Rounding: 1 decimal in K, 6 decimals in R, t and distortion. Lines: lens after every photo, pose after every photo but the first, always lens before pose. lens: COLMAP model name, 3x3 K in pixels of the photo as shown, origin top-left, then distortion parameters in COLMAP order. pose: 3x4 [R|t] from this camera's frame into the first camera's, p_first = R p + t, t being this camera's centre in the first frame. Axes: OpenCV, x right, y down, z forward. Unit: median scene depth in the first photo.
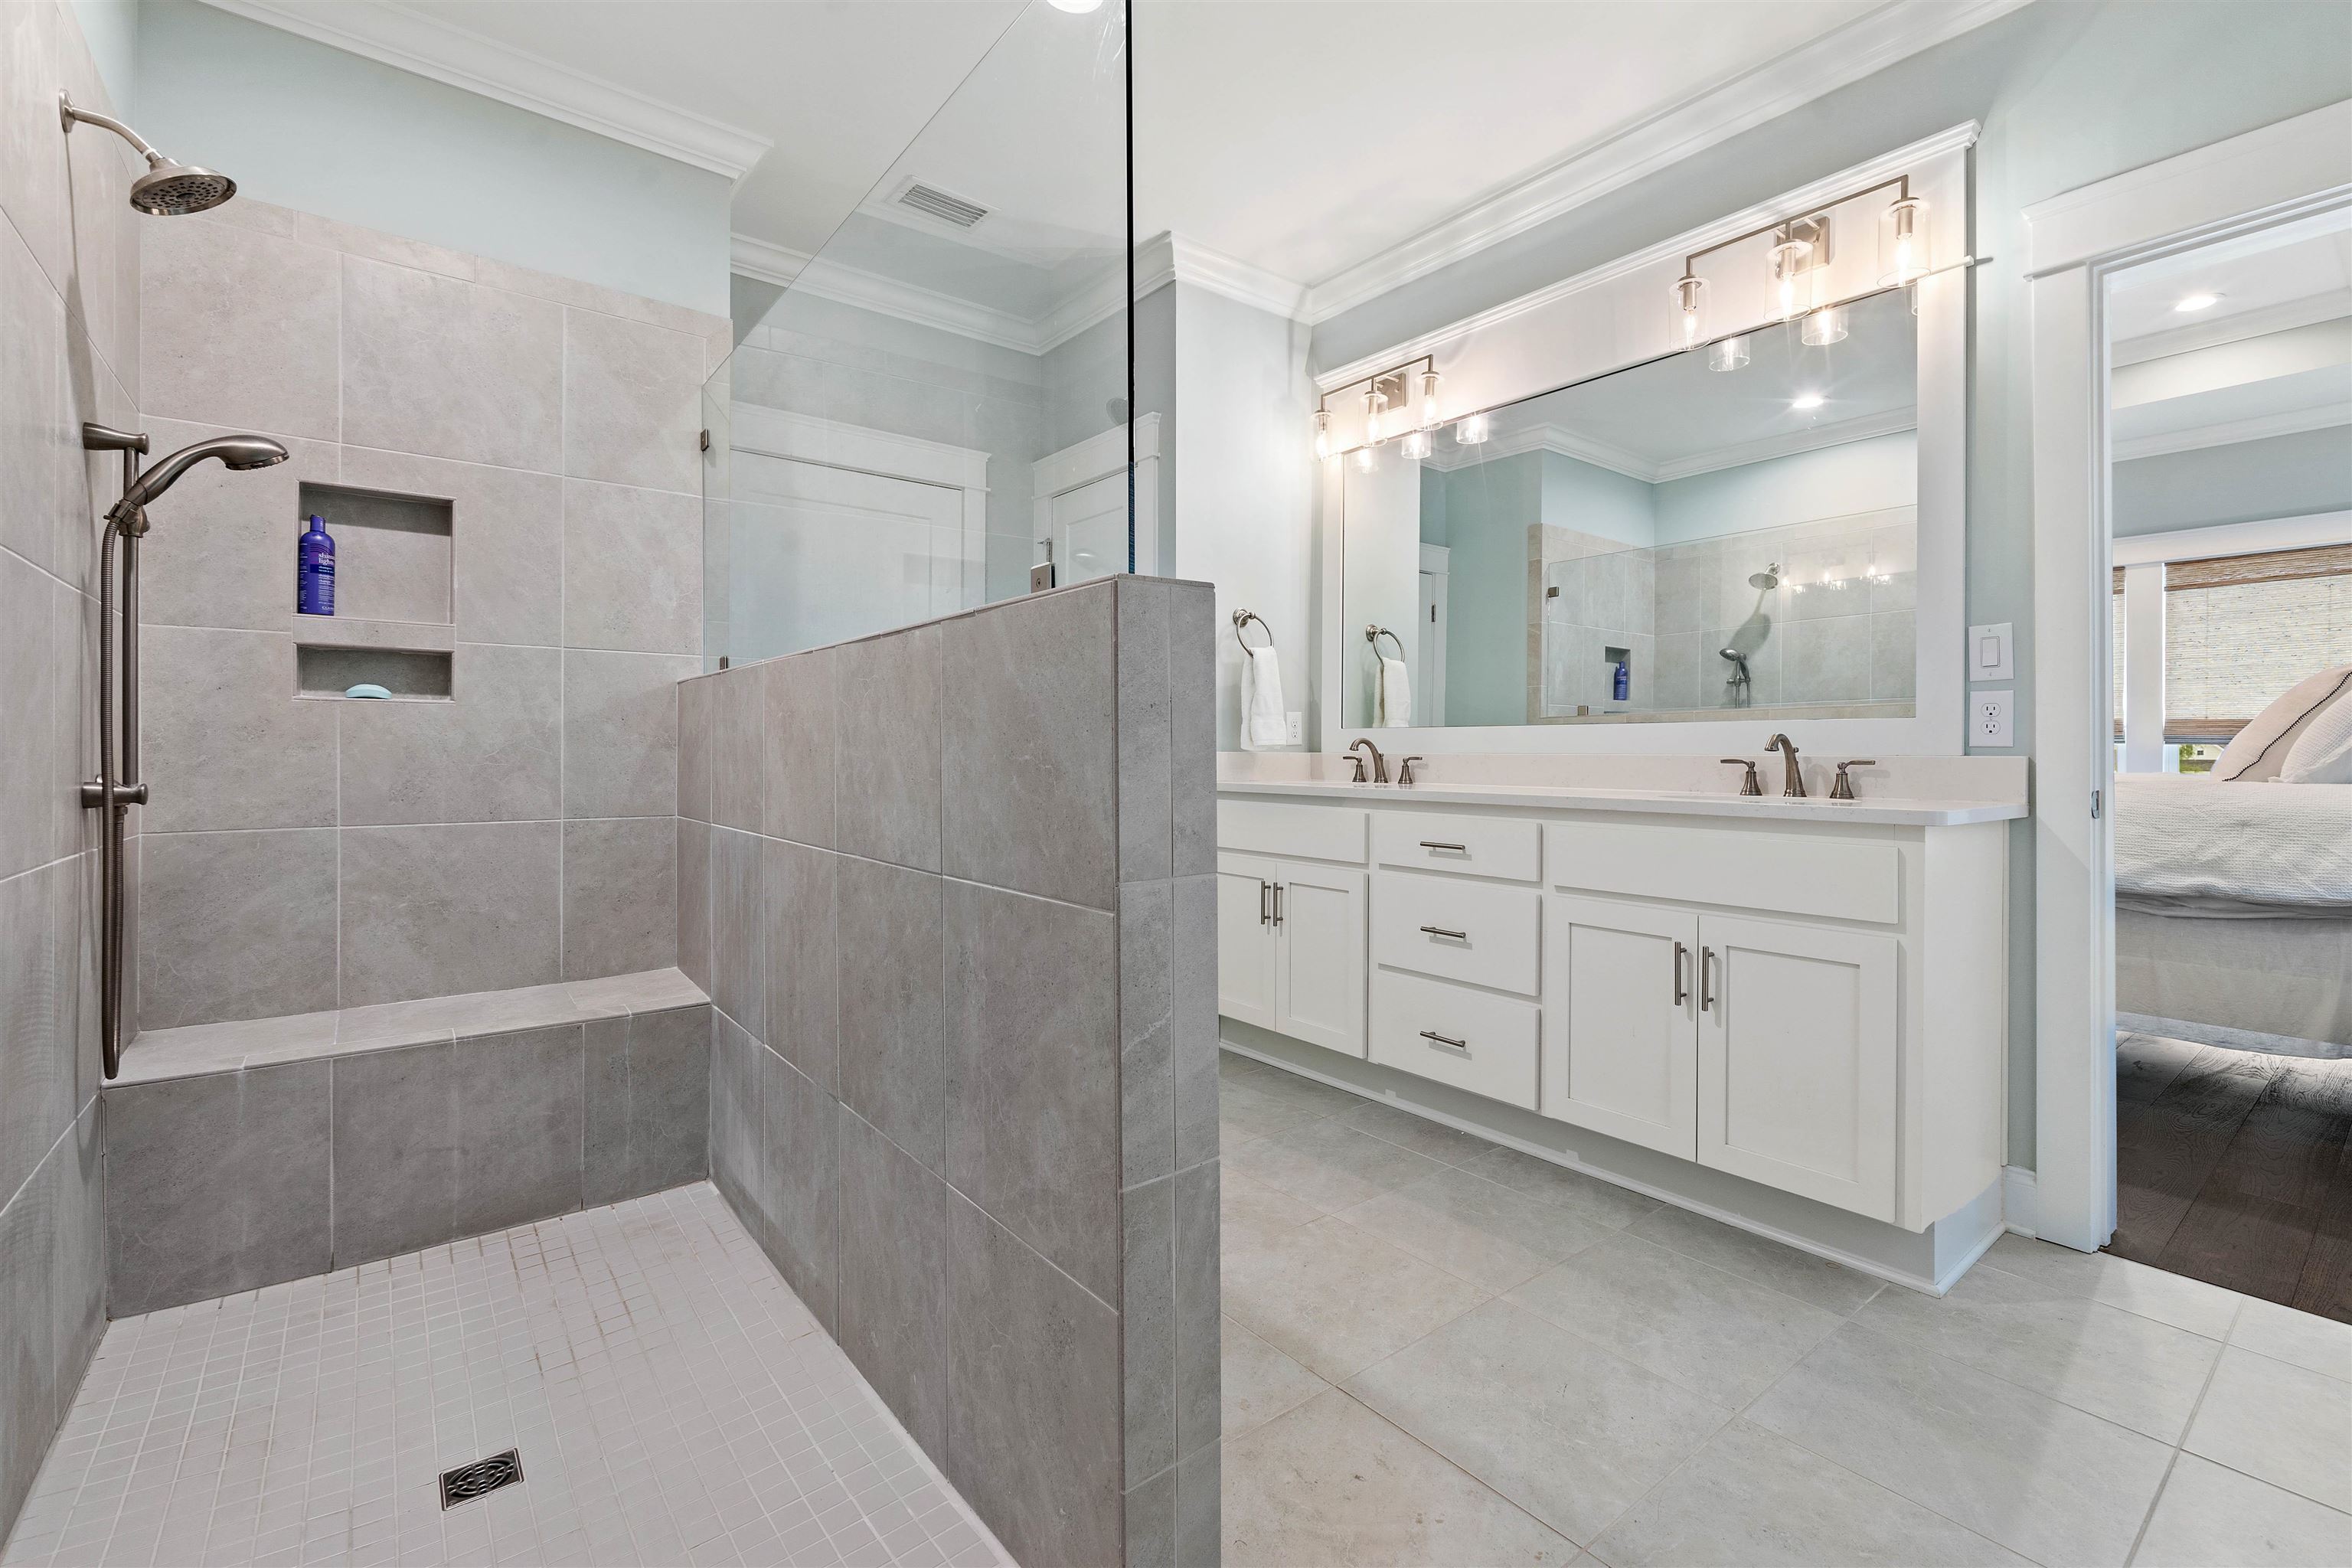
lens RADIAL K [[1022.6, 0, 1180.2], [0, 1022.6, 761.7], [0, 0, 1]] dist [-0.000160, -0.000128]
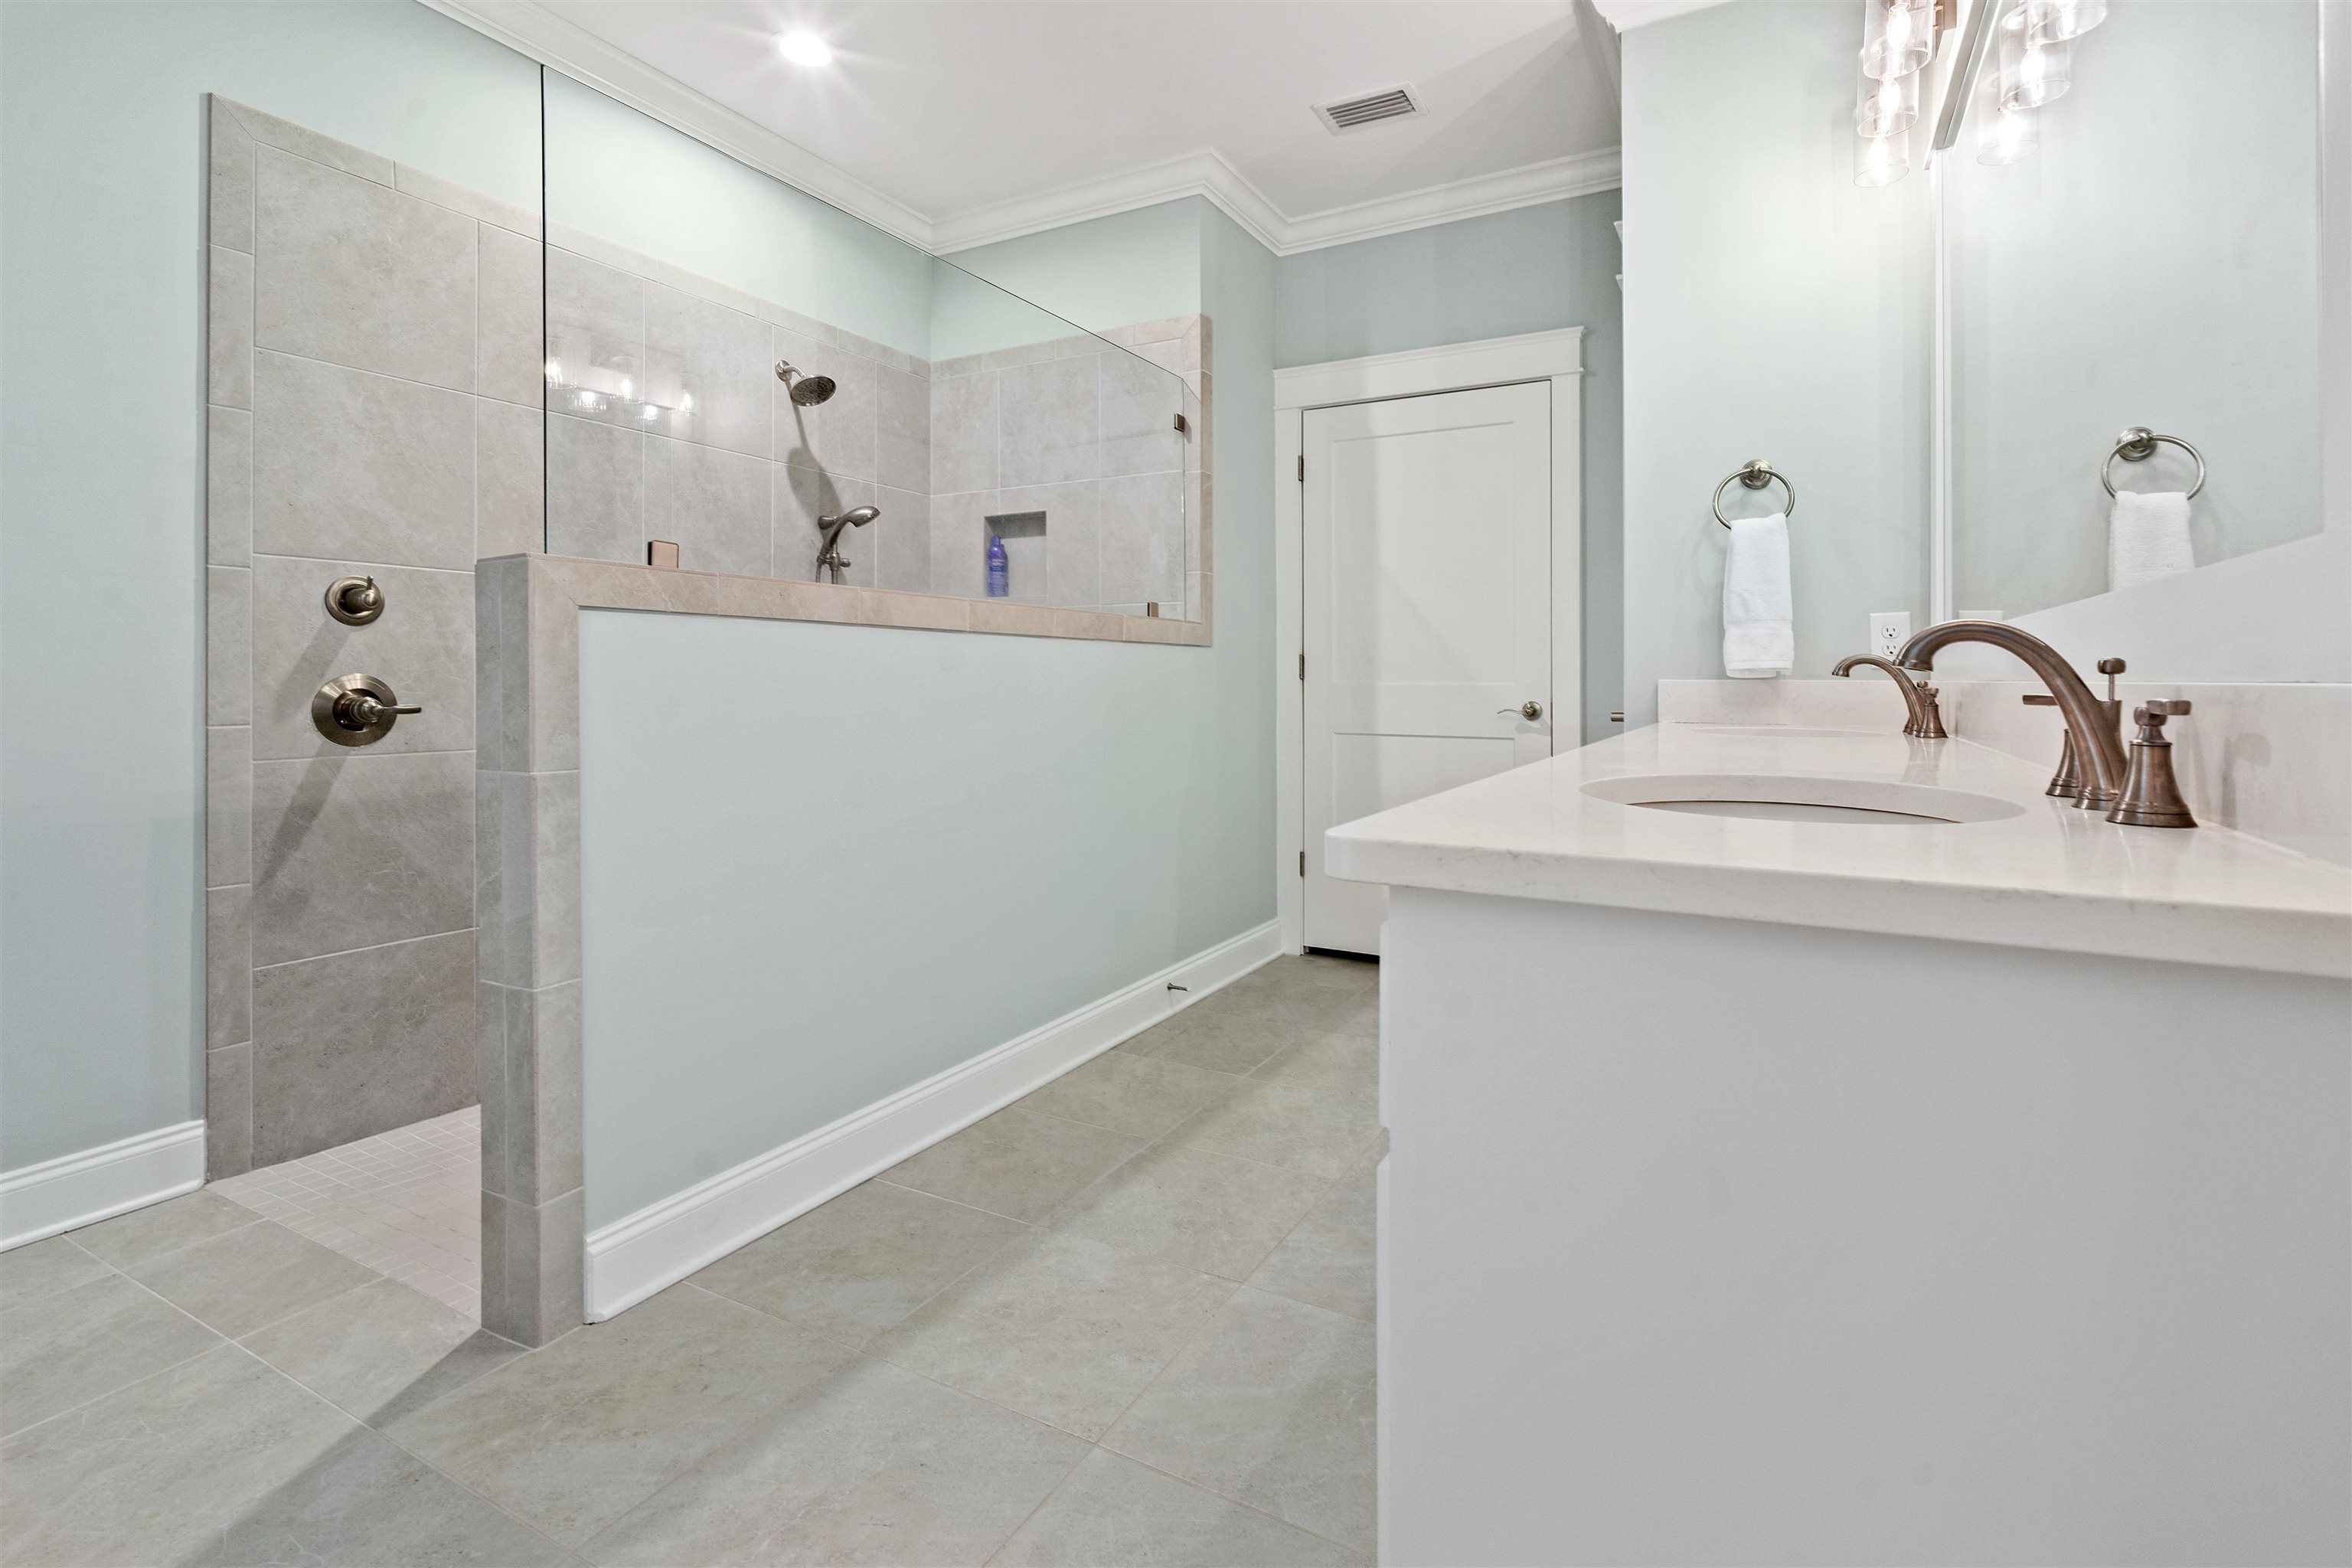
lens RADIAL K [[1070.3, 0, 1230.6], [0, 1070.3, 684.0], [0, 0, 1]] dist [-0.000987, -0.000235]
pose [[0.414392, -0.000567, -0.910098, 0.573060], [-0.007377, 0.999965, -0.003981, -0.001545], [0.910068, 0.008363, 0.414374, 0.432003]]
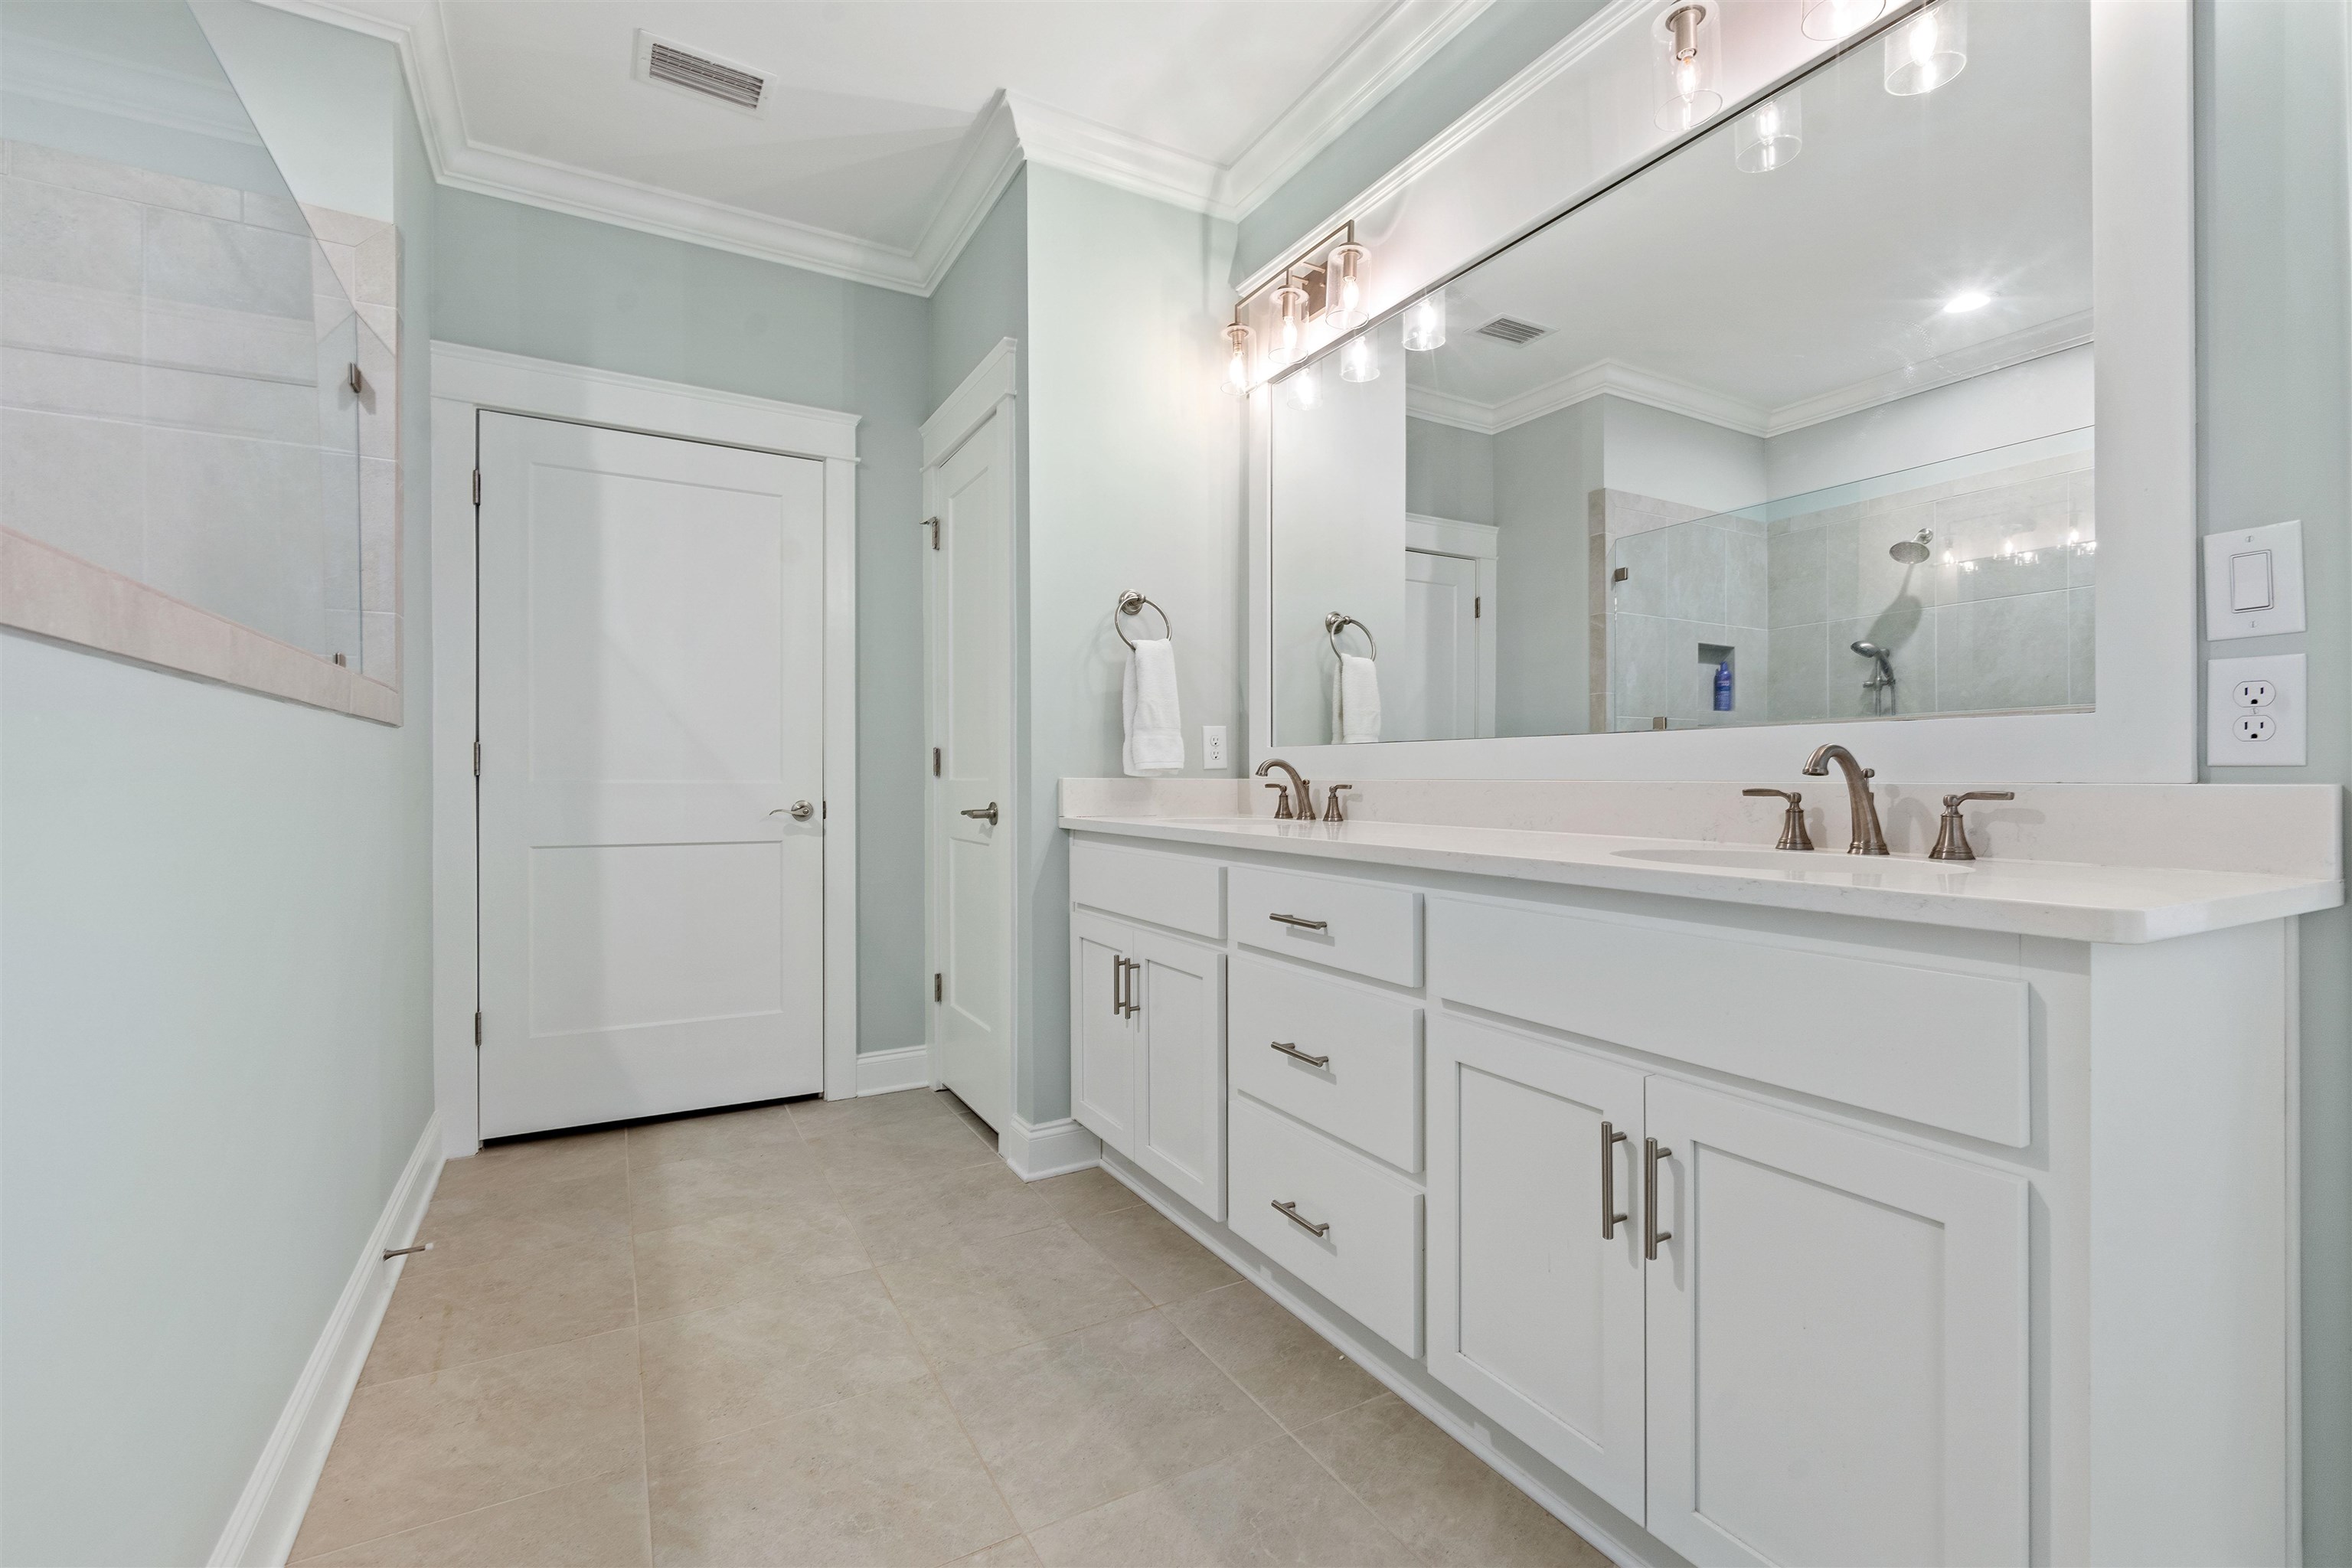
lens RADIAL K [[1014.7, 0, 1174.7], [0, 1014.7, 777.7], [0, 0, 1]] dist [-0.000761, 0.000516]
pose [[0.989133, -0.002158, -0.147008, 0.213538], [0.000887, 0.999962, -0.008711, -0.003129], [0.147021, 0.008486, 0.989097, 0.268466]]
